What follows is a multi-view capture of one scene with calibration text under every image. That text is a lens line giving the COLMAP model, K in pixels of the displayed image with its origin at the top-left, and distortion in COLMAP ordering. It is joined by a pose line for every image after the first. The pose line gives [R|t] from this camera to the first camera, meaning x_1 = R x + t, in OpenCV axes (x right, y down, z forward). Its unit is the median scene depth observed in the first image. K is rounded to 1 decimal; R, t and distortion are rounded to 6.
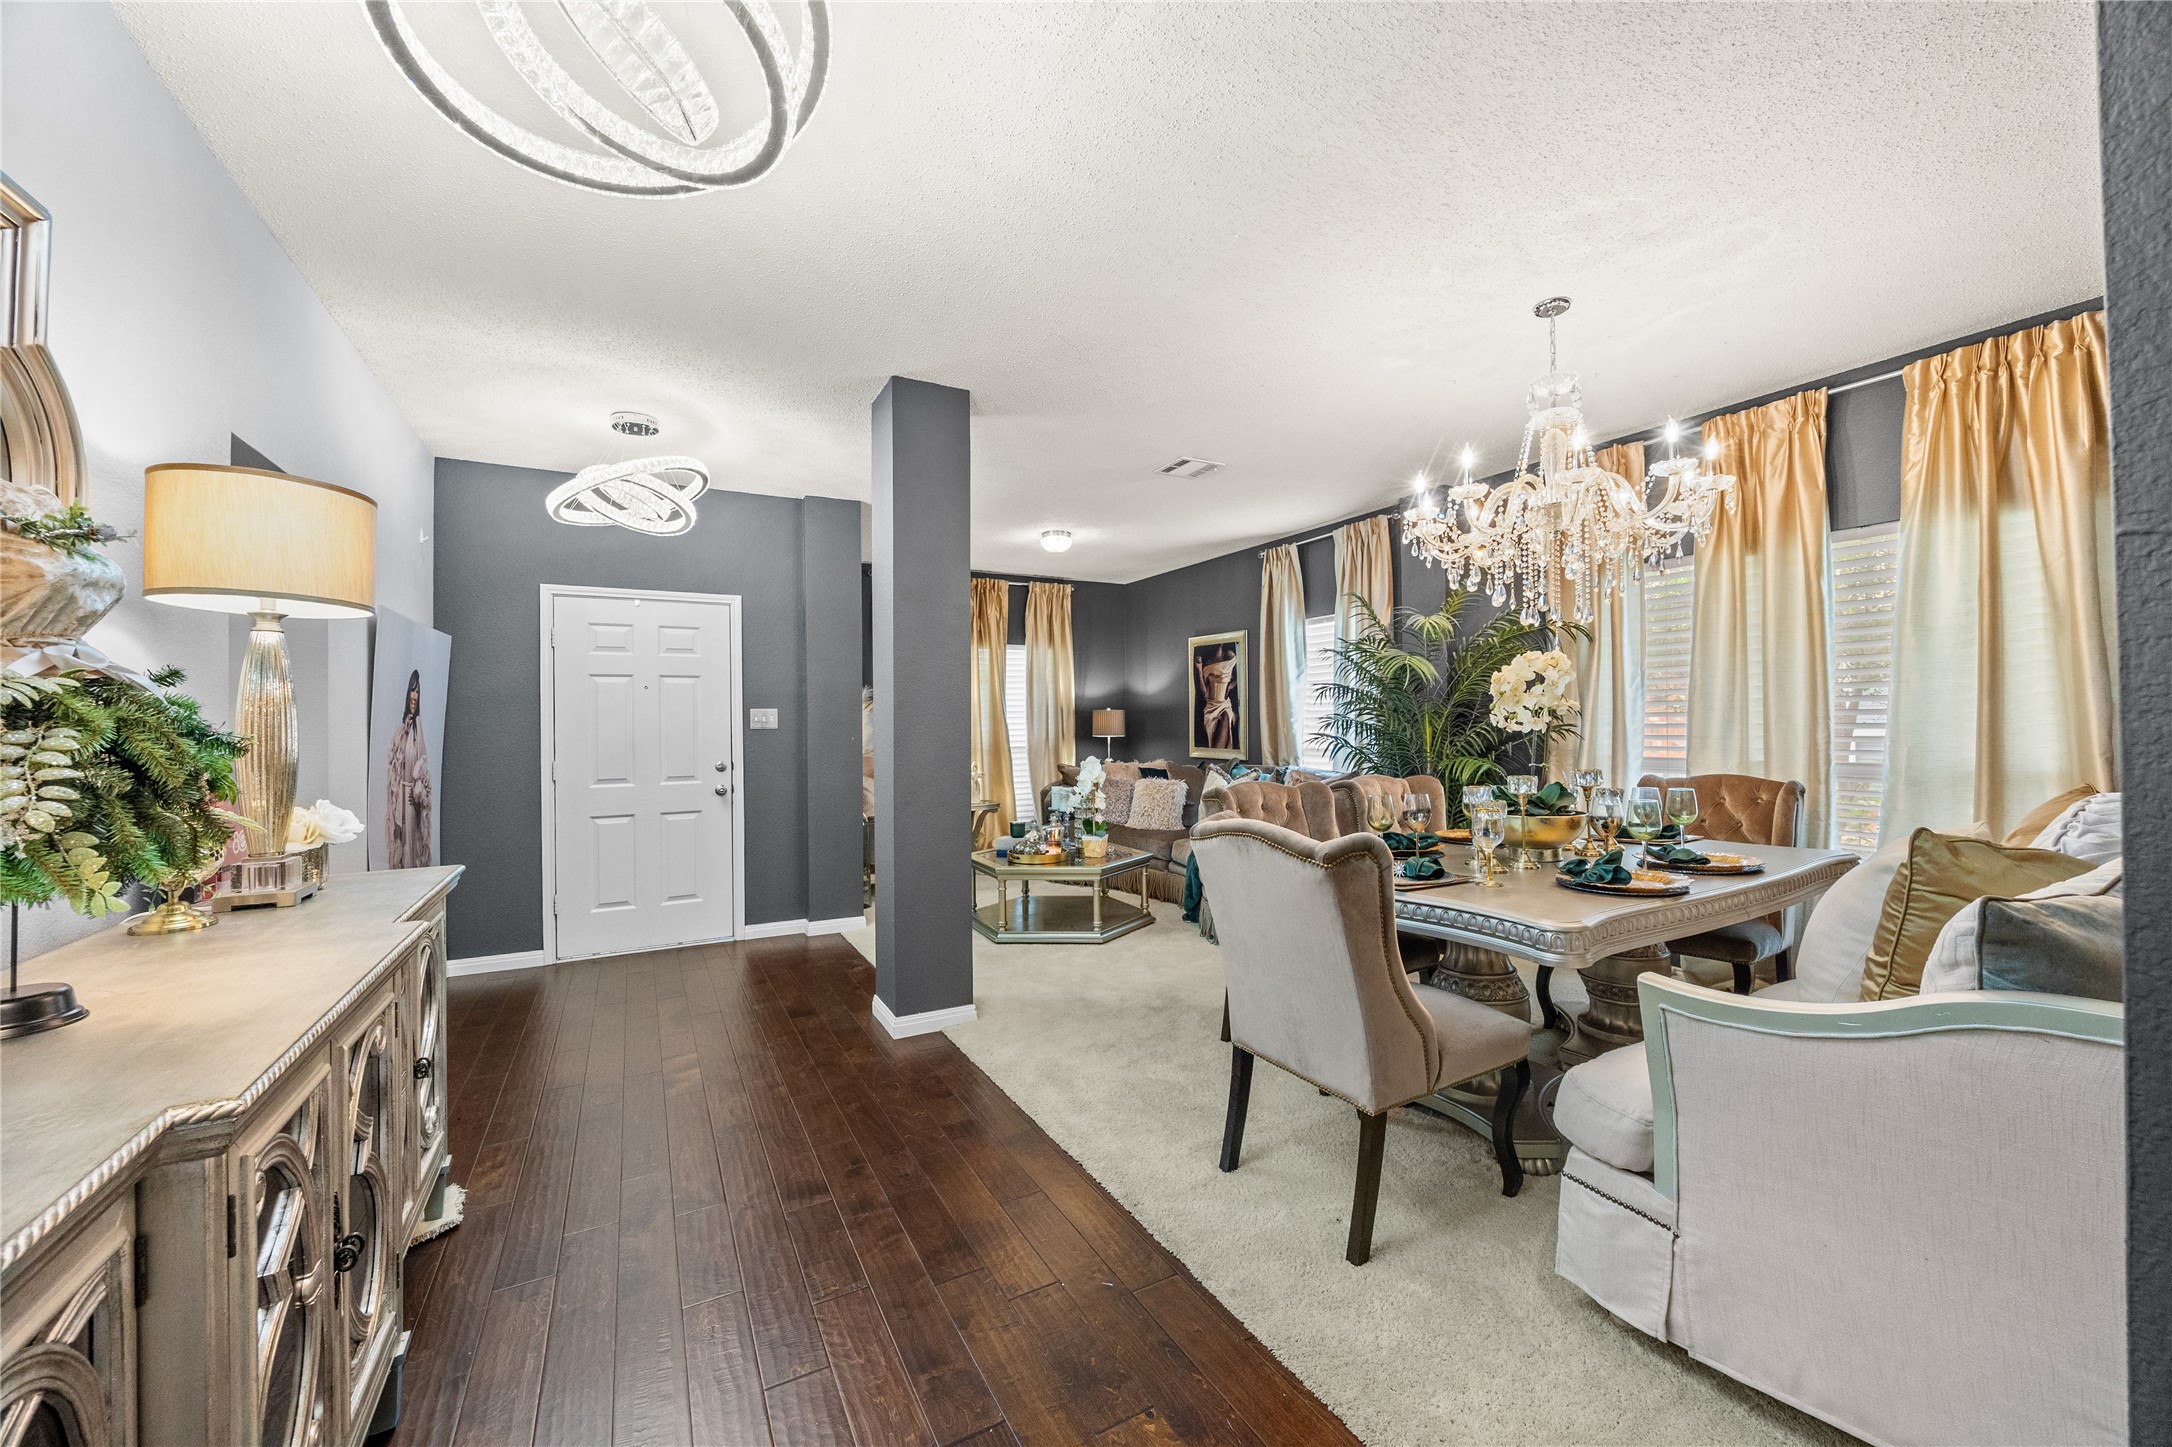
lens RADIAL K [[830.2, 0, 1086.8], [0, 830.2, 718.4], [0, 0, 1]] dist [-0.000588, -0.000007]
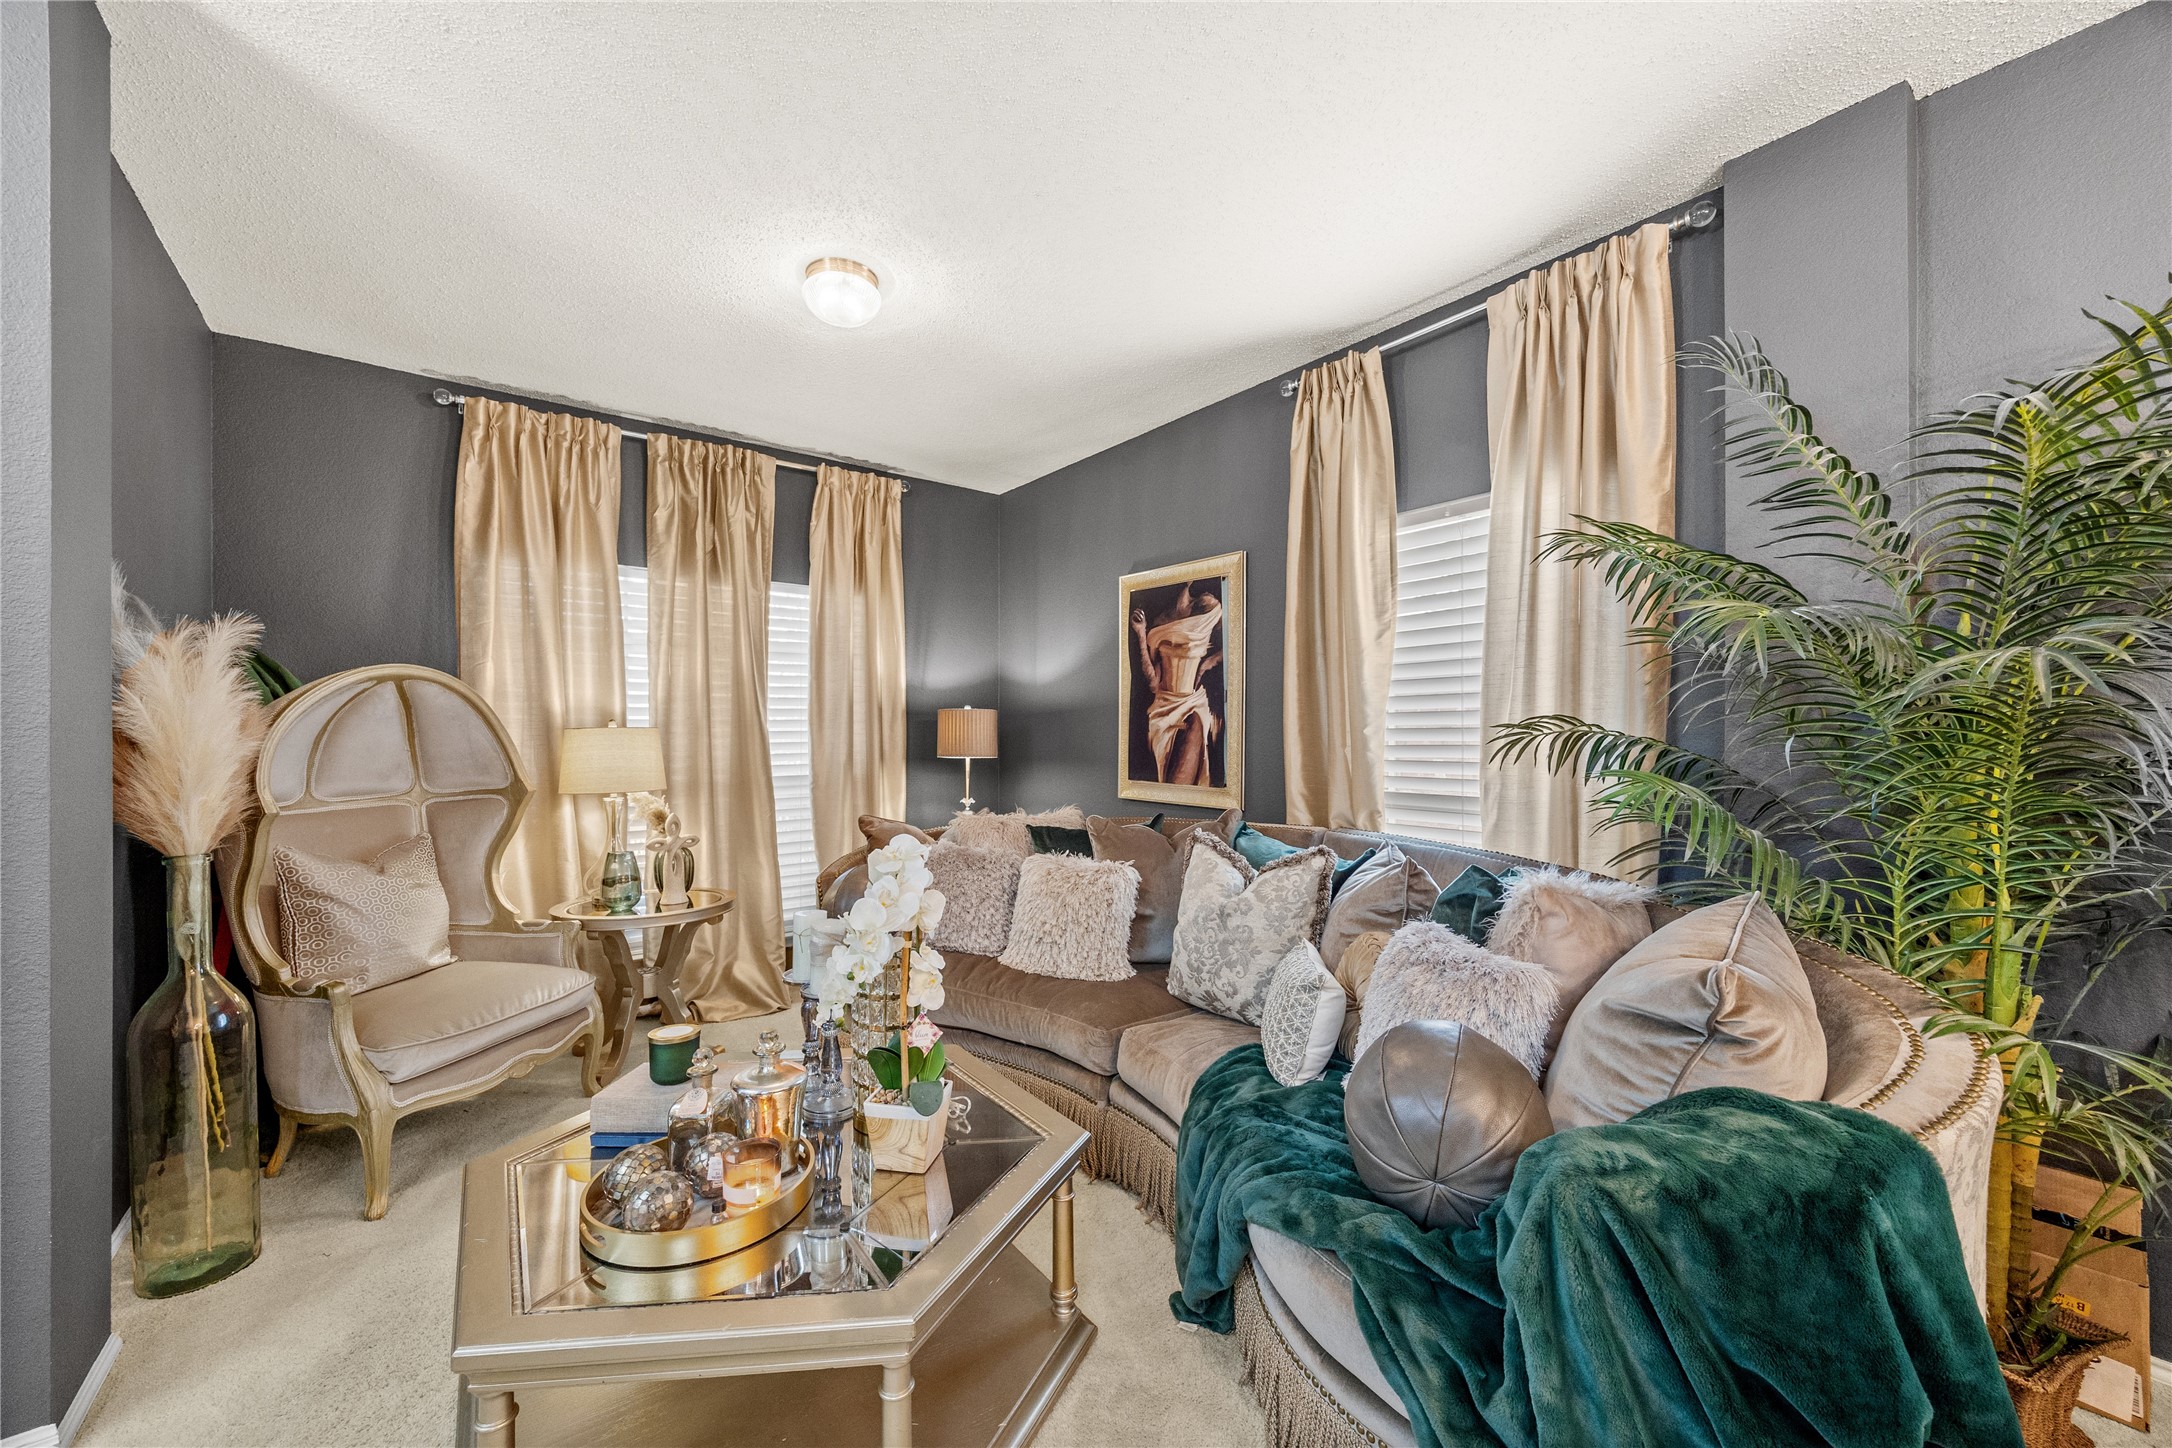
lens RADIAL K [[817.5, 0, 1092.0], [0, 817.5, 728.7], [0, 0, 1]] dist [-0.000929, 0.000058]
pose [[0.985377, 0.012282, 0.169944, 0.028367], [-0.012033, 0.999924, -0.002499, 0.005251], [-0.169962, 0.000418, 0.985450, 0.818480]]
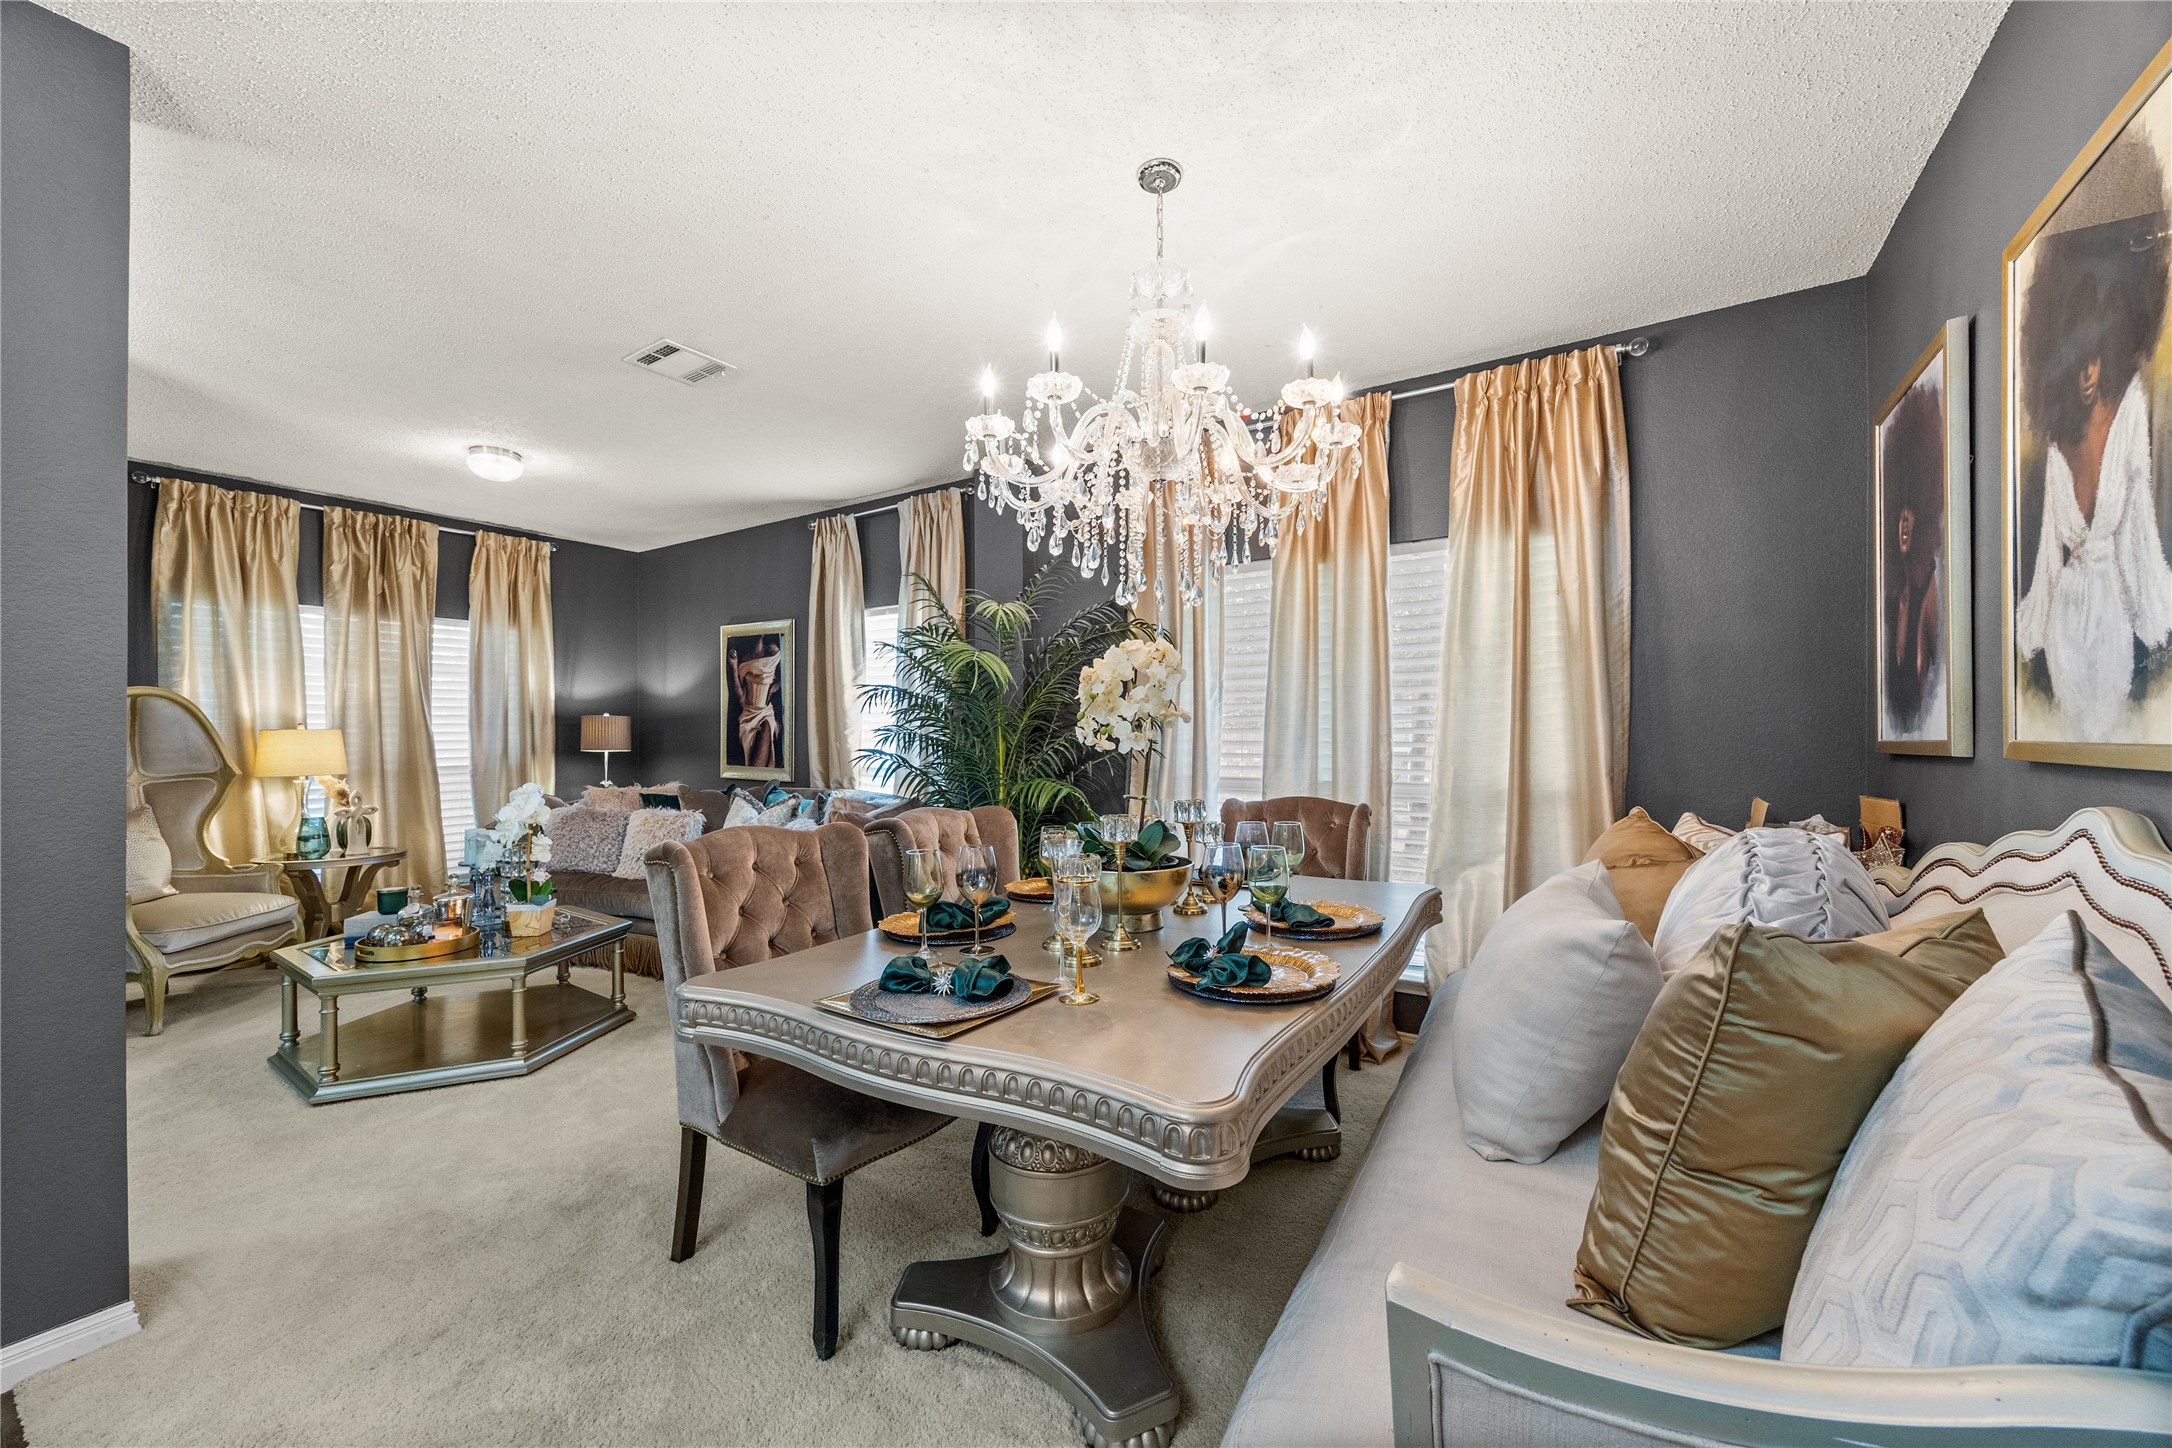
lens RADIAL K [[827.6, 0, 1089.1], [0, 827.6, 736.1], [0, 0, 1]] dist [-0.000346, 0.000057]
pose [[0.883085, 0.009927, 0.469107, 0.109561], [-0.012808, 0.999914, 0.002952, 0.000640], [-0.469037, -0.008615, 0.883136, 0.248987]]
